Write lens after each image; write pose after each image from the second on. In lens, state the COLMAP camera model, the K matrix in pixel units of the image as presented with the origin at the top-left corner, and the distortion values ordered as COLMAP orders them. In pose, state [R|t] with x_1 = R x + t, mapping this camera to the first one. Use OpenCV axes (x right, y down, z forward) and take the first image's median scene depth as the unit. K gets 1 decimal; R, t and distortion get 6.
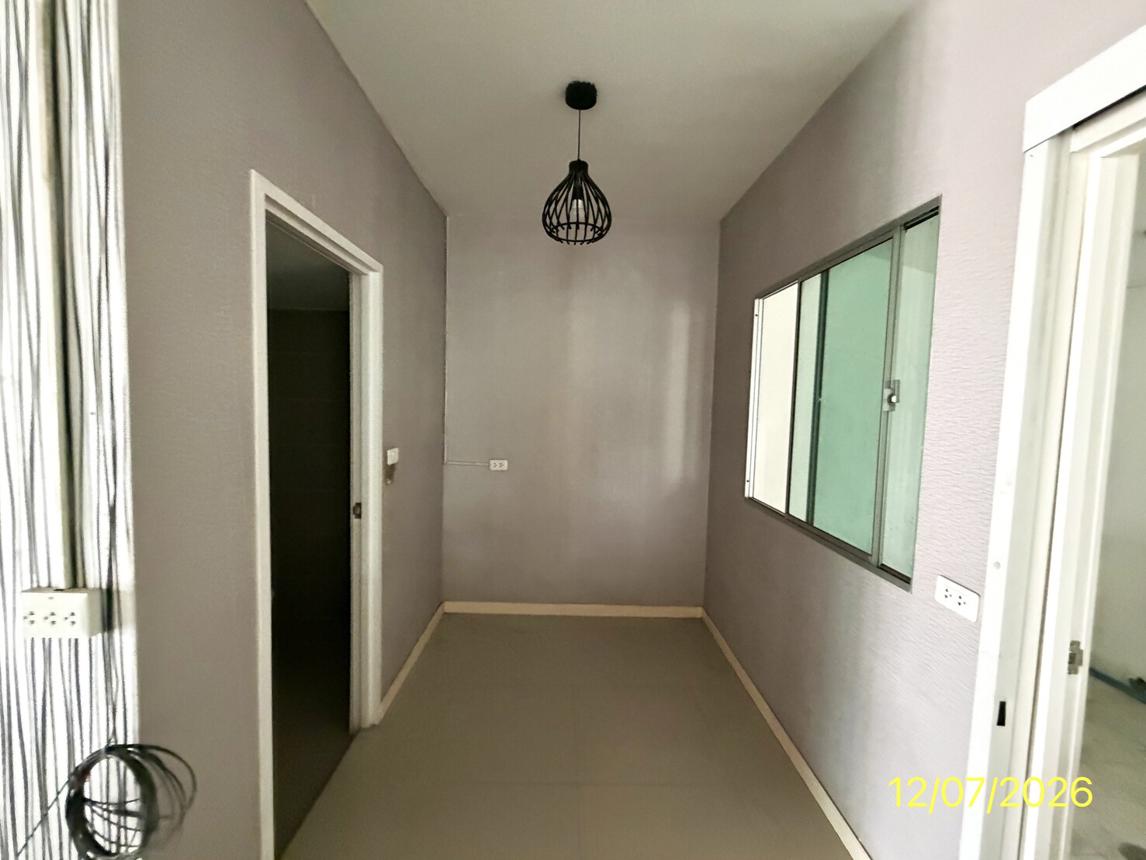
lens RADIAL K [[458.9, 0, 569.9], [0, 458.9, 429.0], [0, 0, 1]] dist [-0.000751, 0.000146]
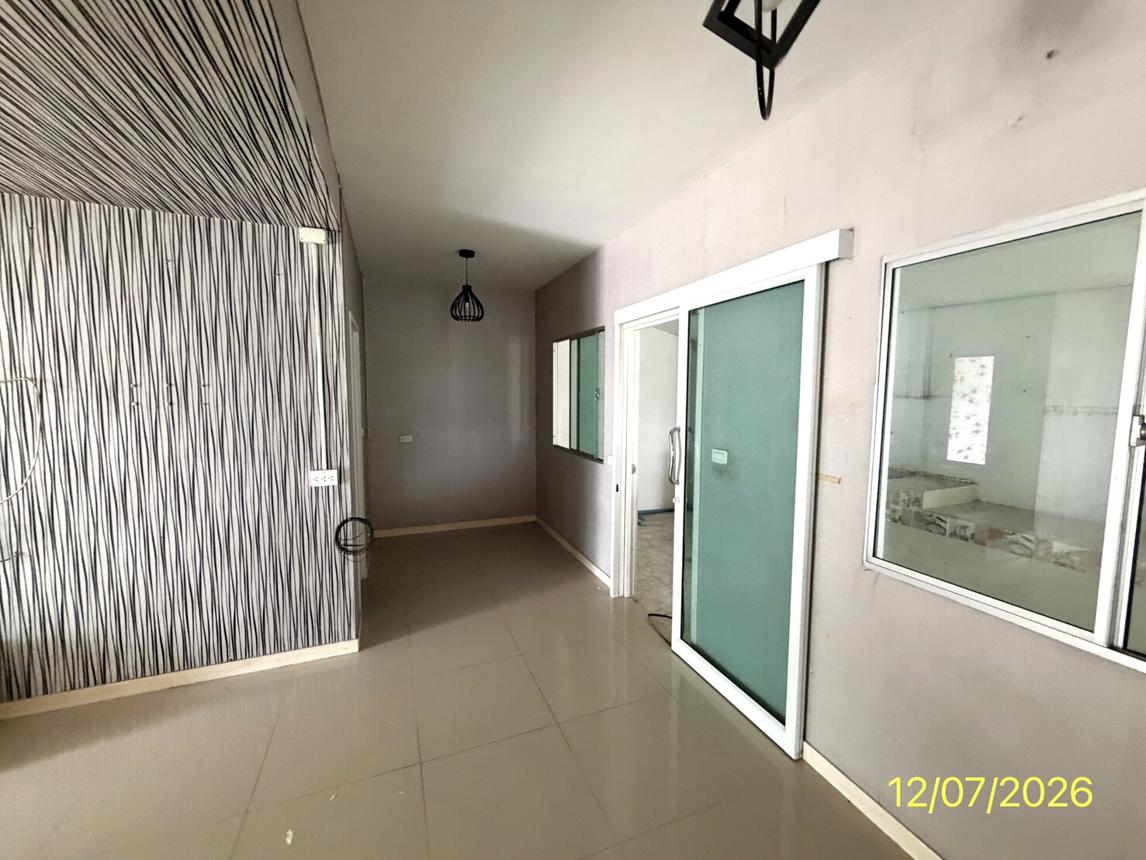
lens RADIAL K [[458.9, 0, 572.4], [0, 458.9, 431.4], [0, 0, 1]] dist [-0.000751, 0.000146]
pose [[0.933176, -0.054263, 0.355299, -0.299760], [0.042797, 0.998280, 0.040059, 0.024026], [-0.356862, -0.022176, 0.933894, -1.102753]]
